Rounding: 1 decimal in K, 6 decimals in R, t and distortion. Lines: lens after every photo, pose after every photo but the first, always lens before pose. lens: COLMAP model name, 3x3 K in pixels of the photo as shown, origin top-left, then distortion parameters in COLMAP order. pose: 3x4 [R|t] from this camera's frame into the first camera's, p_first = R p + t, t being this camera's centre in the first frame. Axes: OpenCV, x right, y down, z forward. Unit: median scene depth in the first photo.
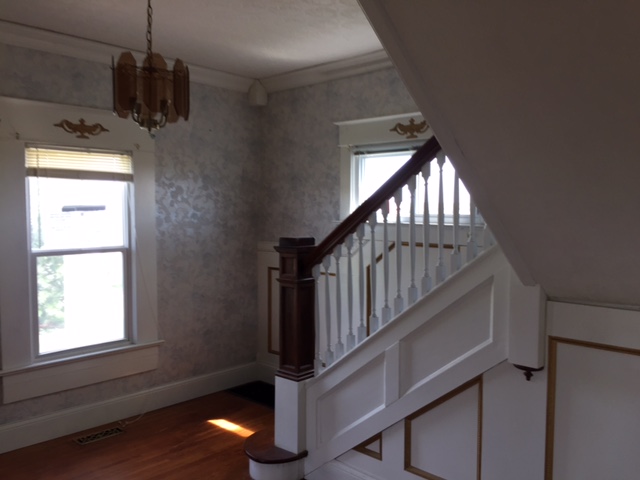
lens RADIAL K [[556.9, 0, 319.0], [0, 556.9, 235.7], [0, 0, 1]] dist [0.073951, -0.097484]
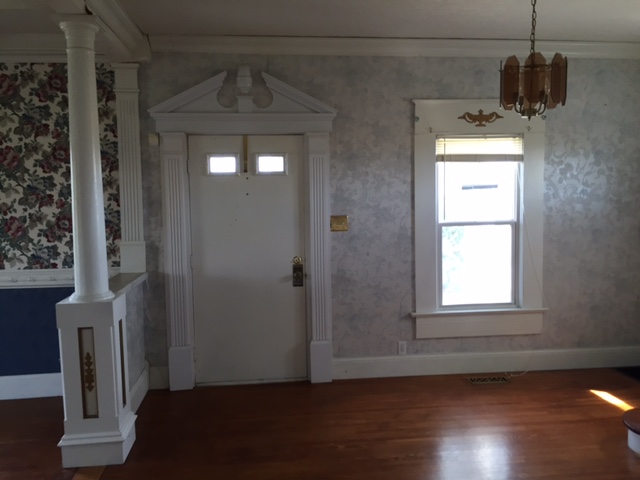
lens RADIAL K [[556.9, 0, 320.4], [0, 556.9, 240.6], [0, 0, 1]] dist [0.073951, -0.097484]
pose [[0.775013, 0.041587, -0.630575, 0.062087], [-0.012700, 0.998656, 0.050252, 0.008675], [0.631817, -0.030938, 0.774500, -0.110925]]
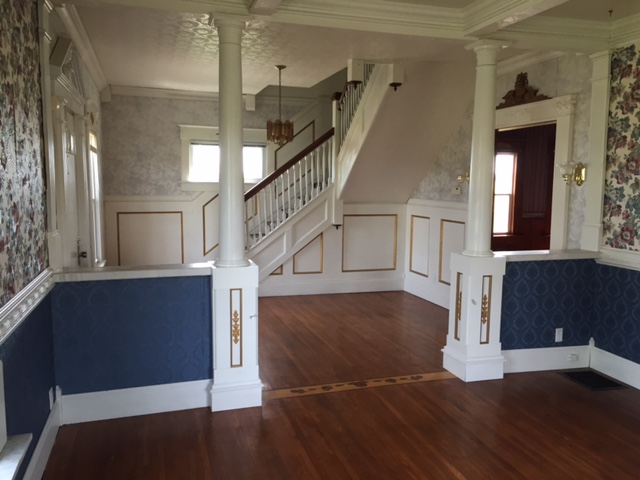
lens RADIAL K [[556.9, 0, 321.0], [0, 556.9, 243.9], [0, 0, 1]] dist [0.073951, -0.097484]
pose [[0.479556, -0.089707, 0.872914, -1.376341], [0.031991, 0.995887, 0.084769, 0.036321], [-0.876928, -0.012726, 0.480454, -0.247436]]
